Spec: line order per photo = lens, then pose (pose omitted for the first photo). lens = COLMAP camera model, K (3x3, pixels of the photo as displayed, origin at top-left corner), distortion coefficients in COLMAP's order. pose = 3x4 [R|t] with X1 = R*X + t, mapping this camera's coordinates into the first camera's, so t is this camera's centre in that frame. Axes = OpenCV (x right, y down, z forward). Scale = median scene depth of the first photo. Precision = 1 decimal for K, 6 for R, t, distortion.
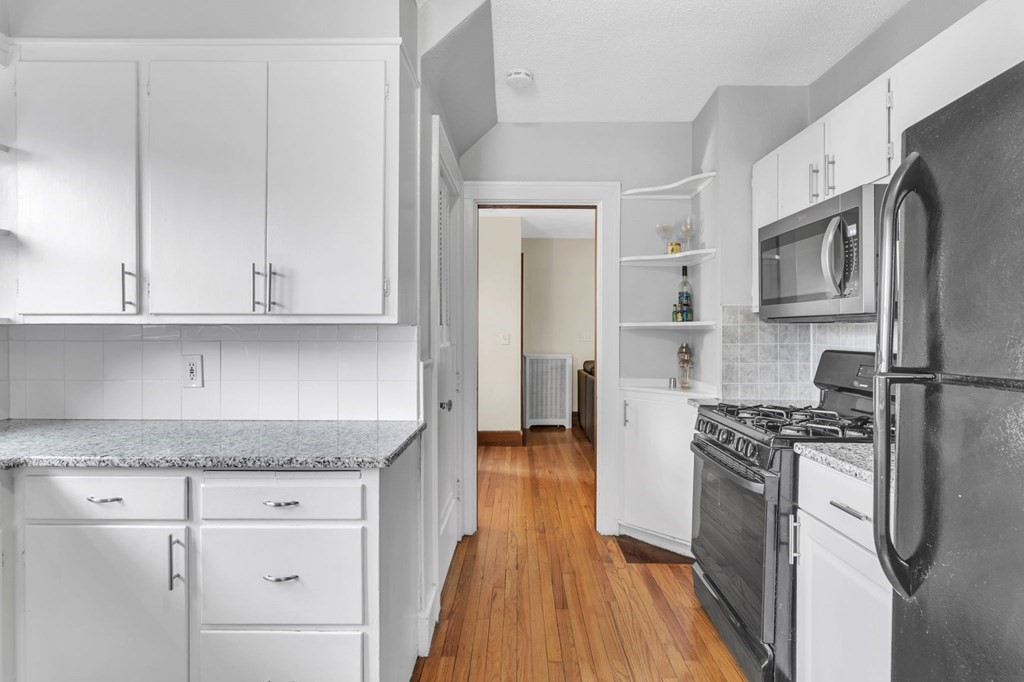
lens RADIAL K [[538.9, 0, 514.5], [0, 538.9, 336.2], [0, 0, 1]] dist [-0.014666, 0.011990]
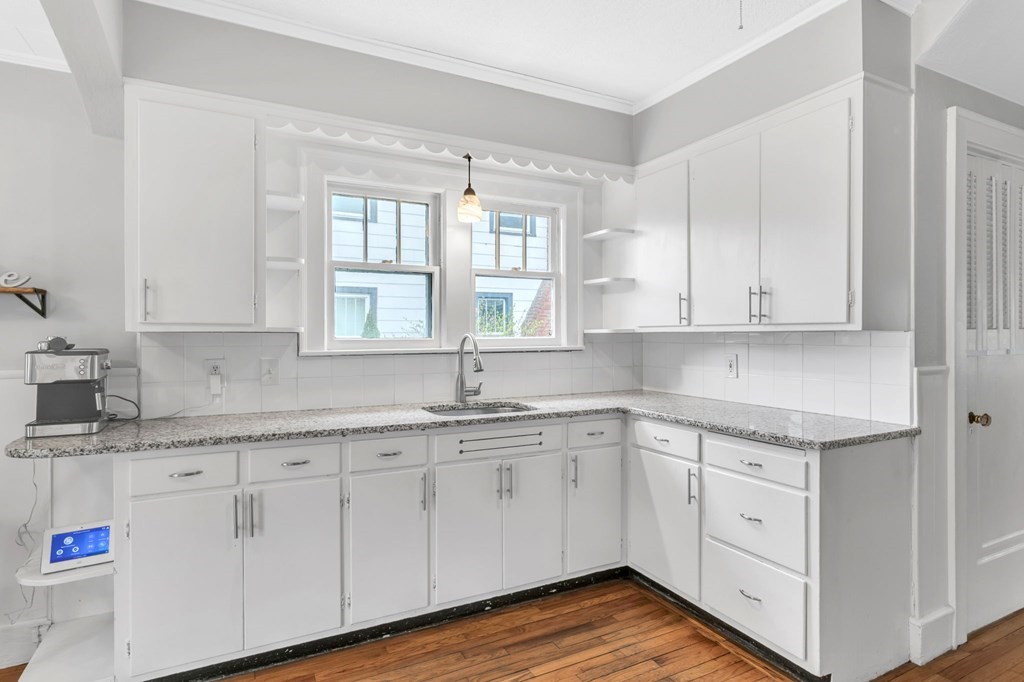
lens RADIAL K [[538.9, 0, 514.5], [0, 538.9, 336.2], [0, 0, 1]] dist [-0.014666, 0.011990]
pose [[0.463507, 0.000795, -0.886093, 0.435351], [-0.004169, 0.999990, -0.001284, -0.007205], [0.886084, 0.004289, 0.463506, -0.146796]]
